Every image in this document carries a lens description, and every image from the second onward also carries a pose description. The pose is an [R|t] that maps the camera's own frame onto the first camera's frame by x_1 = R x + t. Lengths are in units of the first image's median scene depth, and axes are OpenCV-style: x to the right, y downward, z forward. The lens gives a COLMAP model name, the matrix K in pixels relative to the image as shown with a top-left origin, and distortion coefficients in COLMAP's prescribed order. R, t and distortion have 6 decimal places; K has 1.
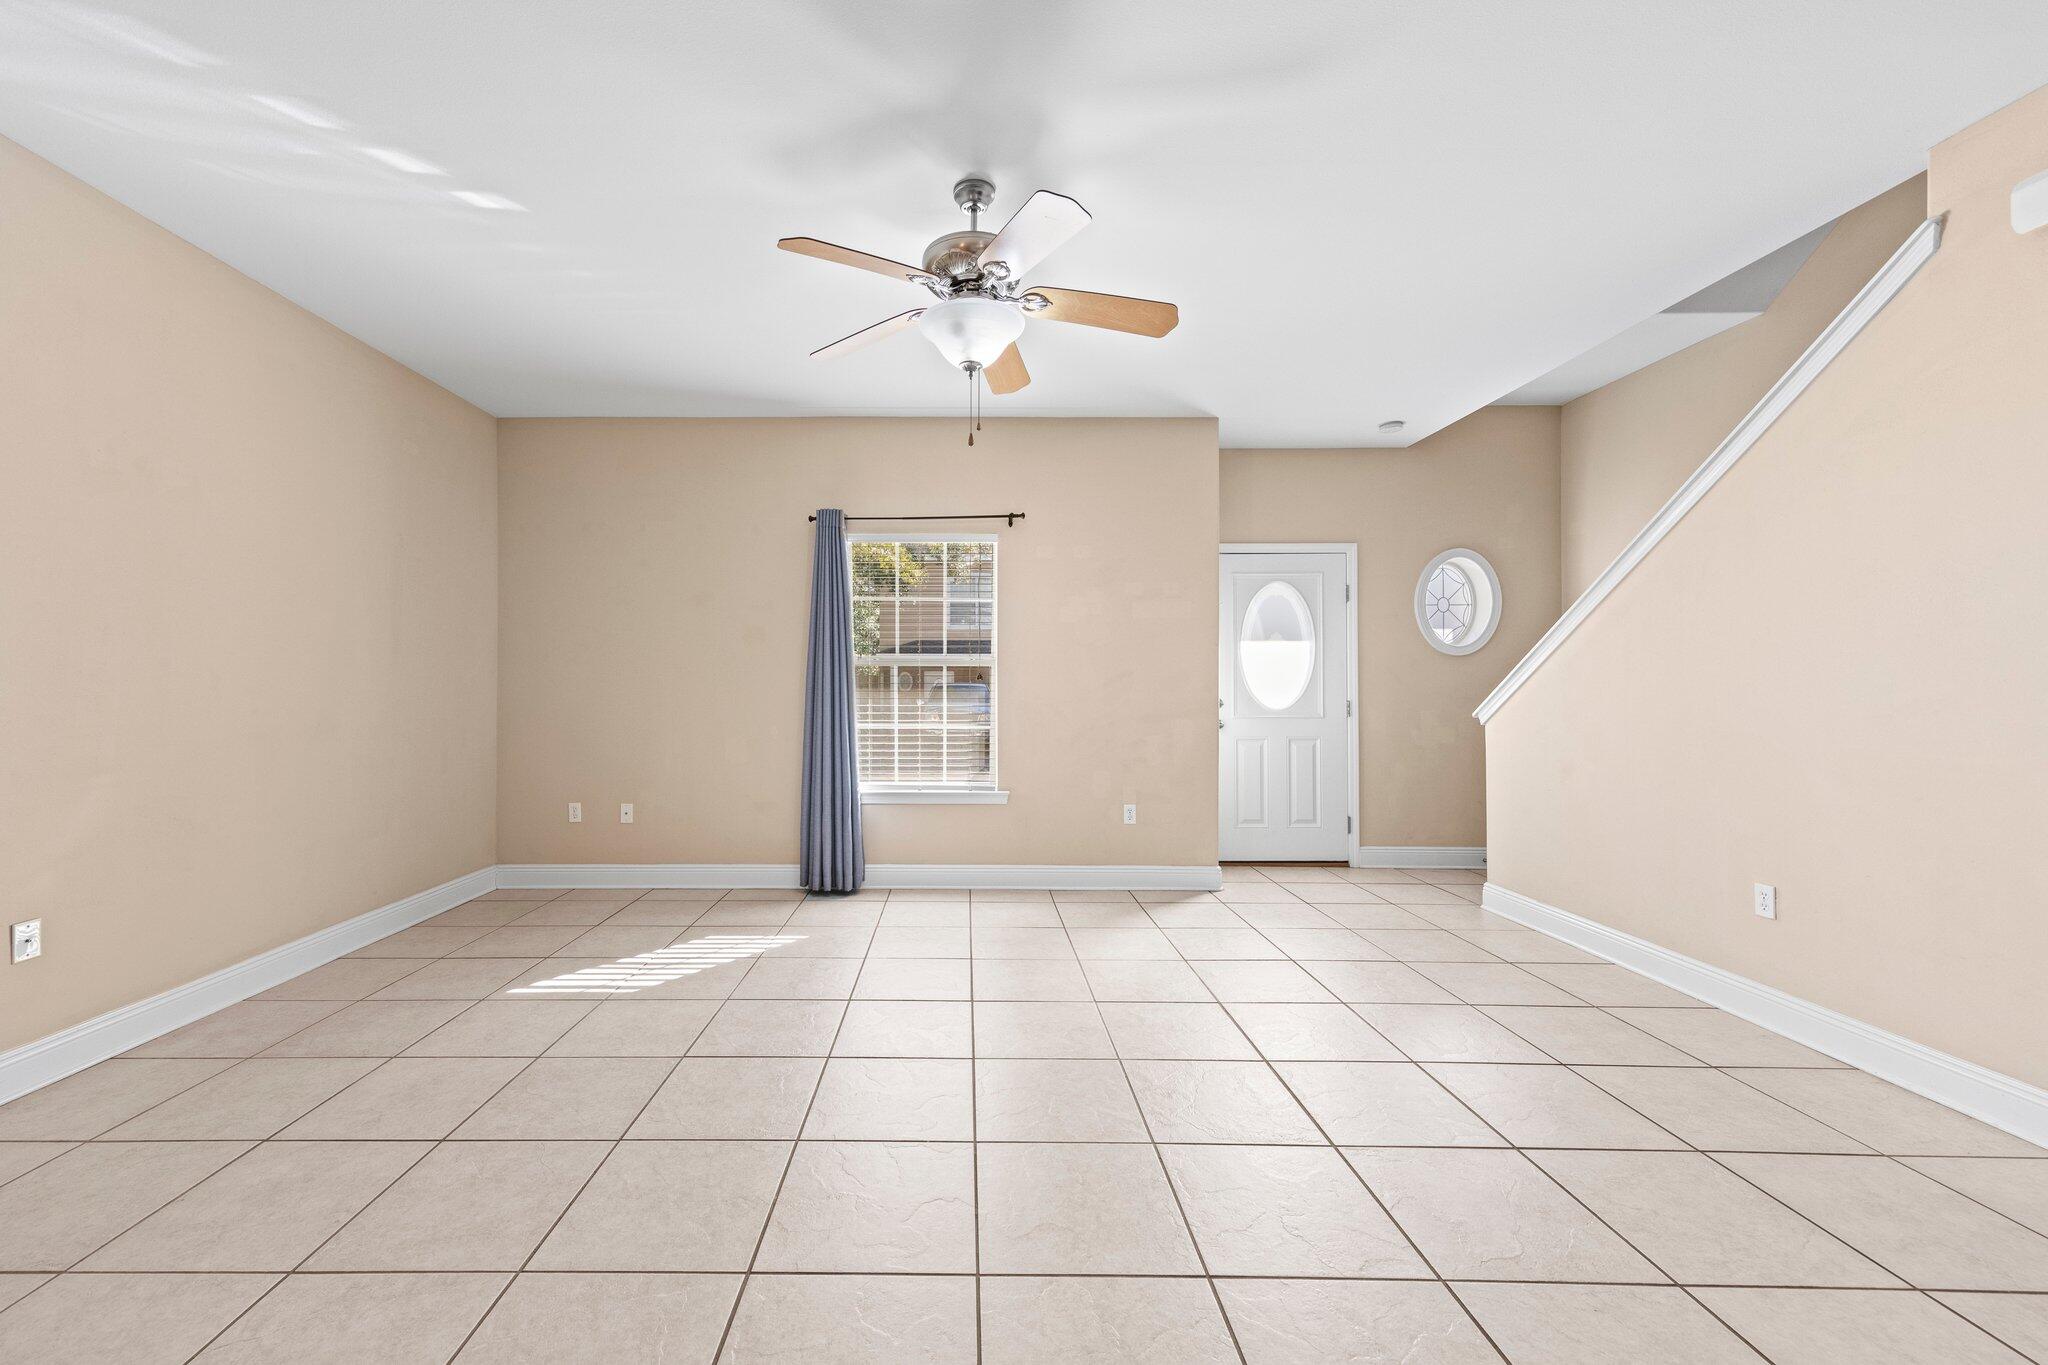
lens RADIAL K [[782.3, 0, 955.1], [0, 782.3, 682.7], [0, 0, 1]] dist [0.008458, -0.001938]
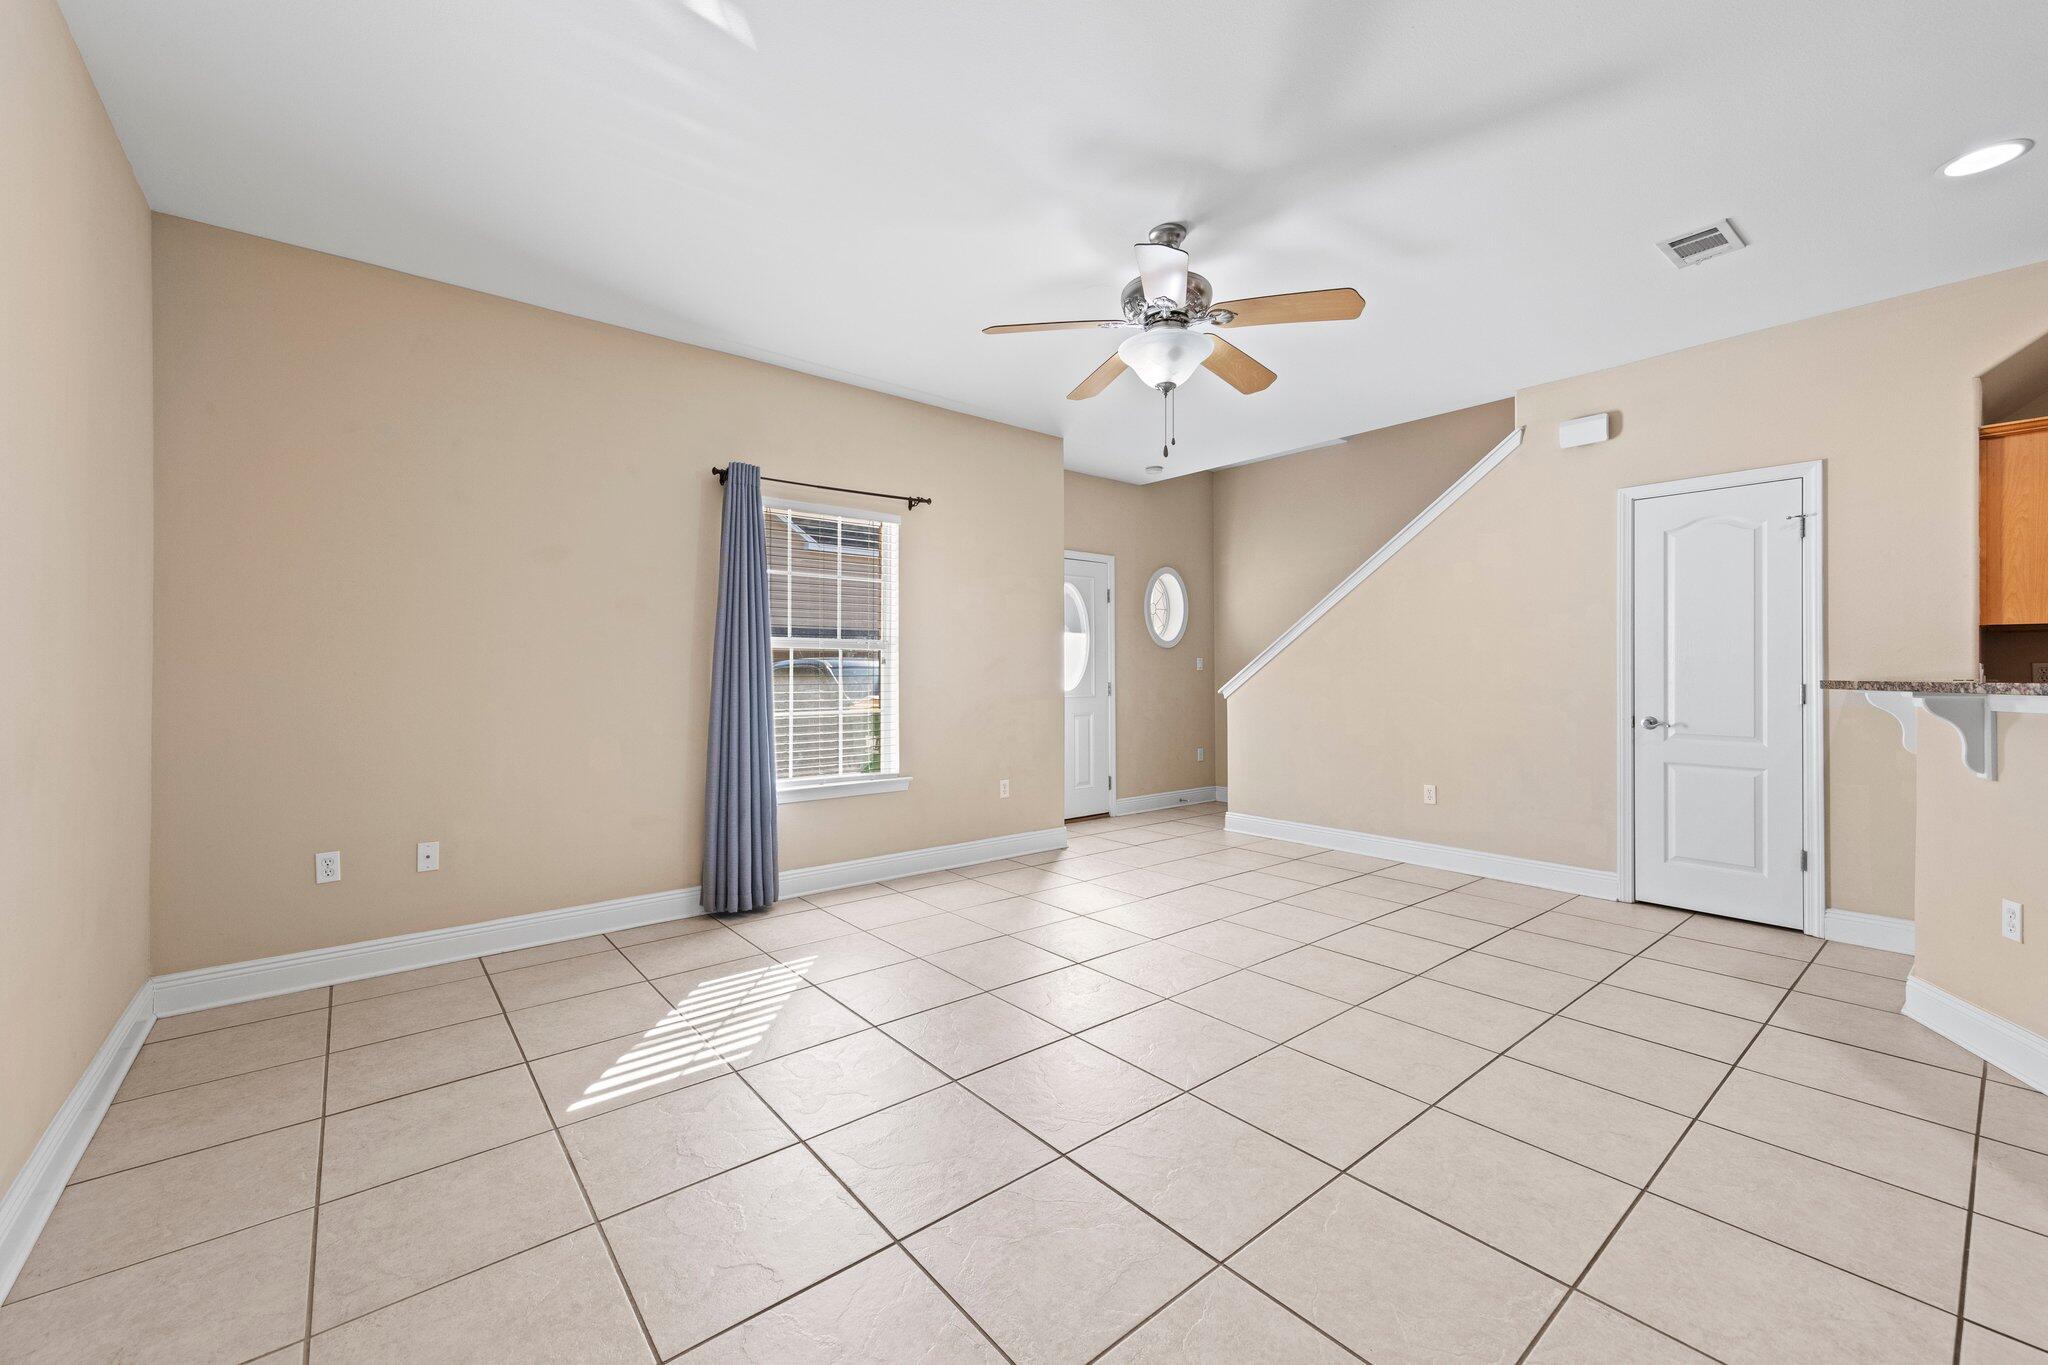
lens RADIAL K [[801.5, 0, 1011.8], [0, 801.5, 671.7], [0, 0, 1]] dist [0.004804, -0.000646]
pose [[0.772120, -0.001190, 0.635476, -0.471137], [-0.000302, 0.999997, 0.002240, 0.002761], [-0.635477, -0.001921, 0.772118, 0.132883]]
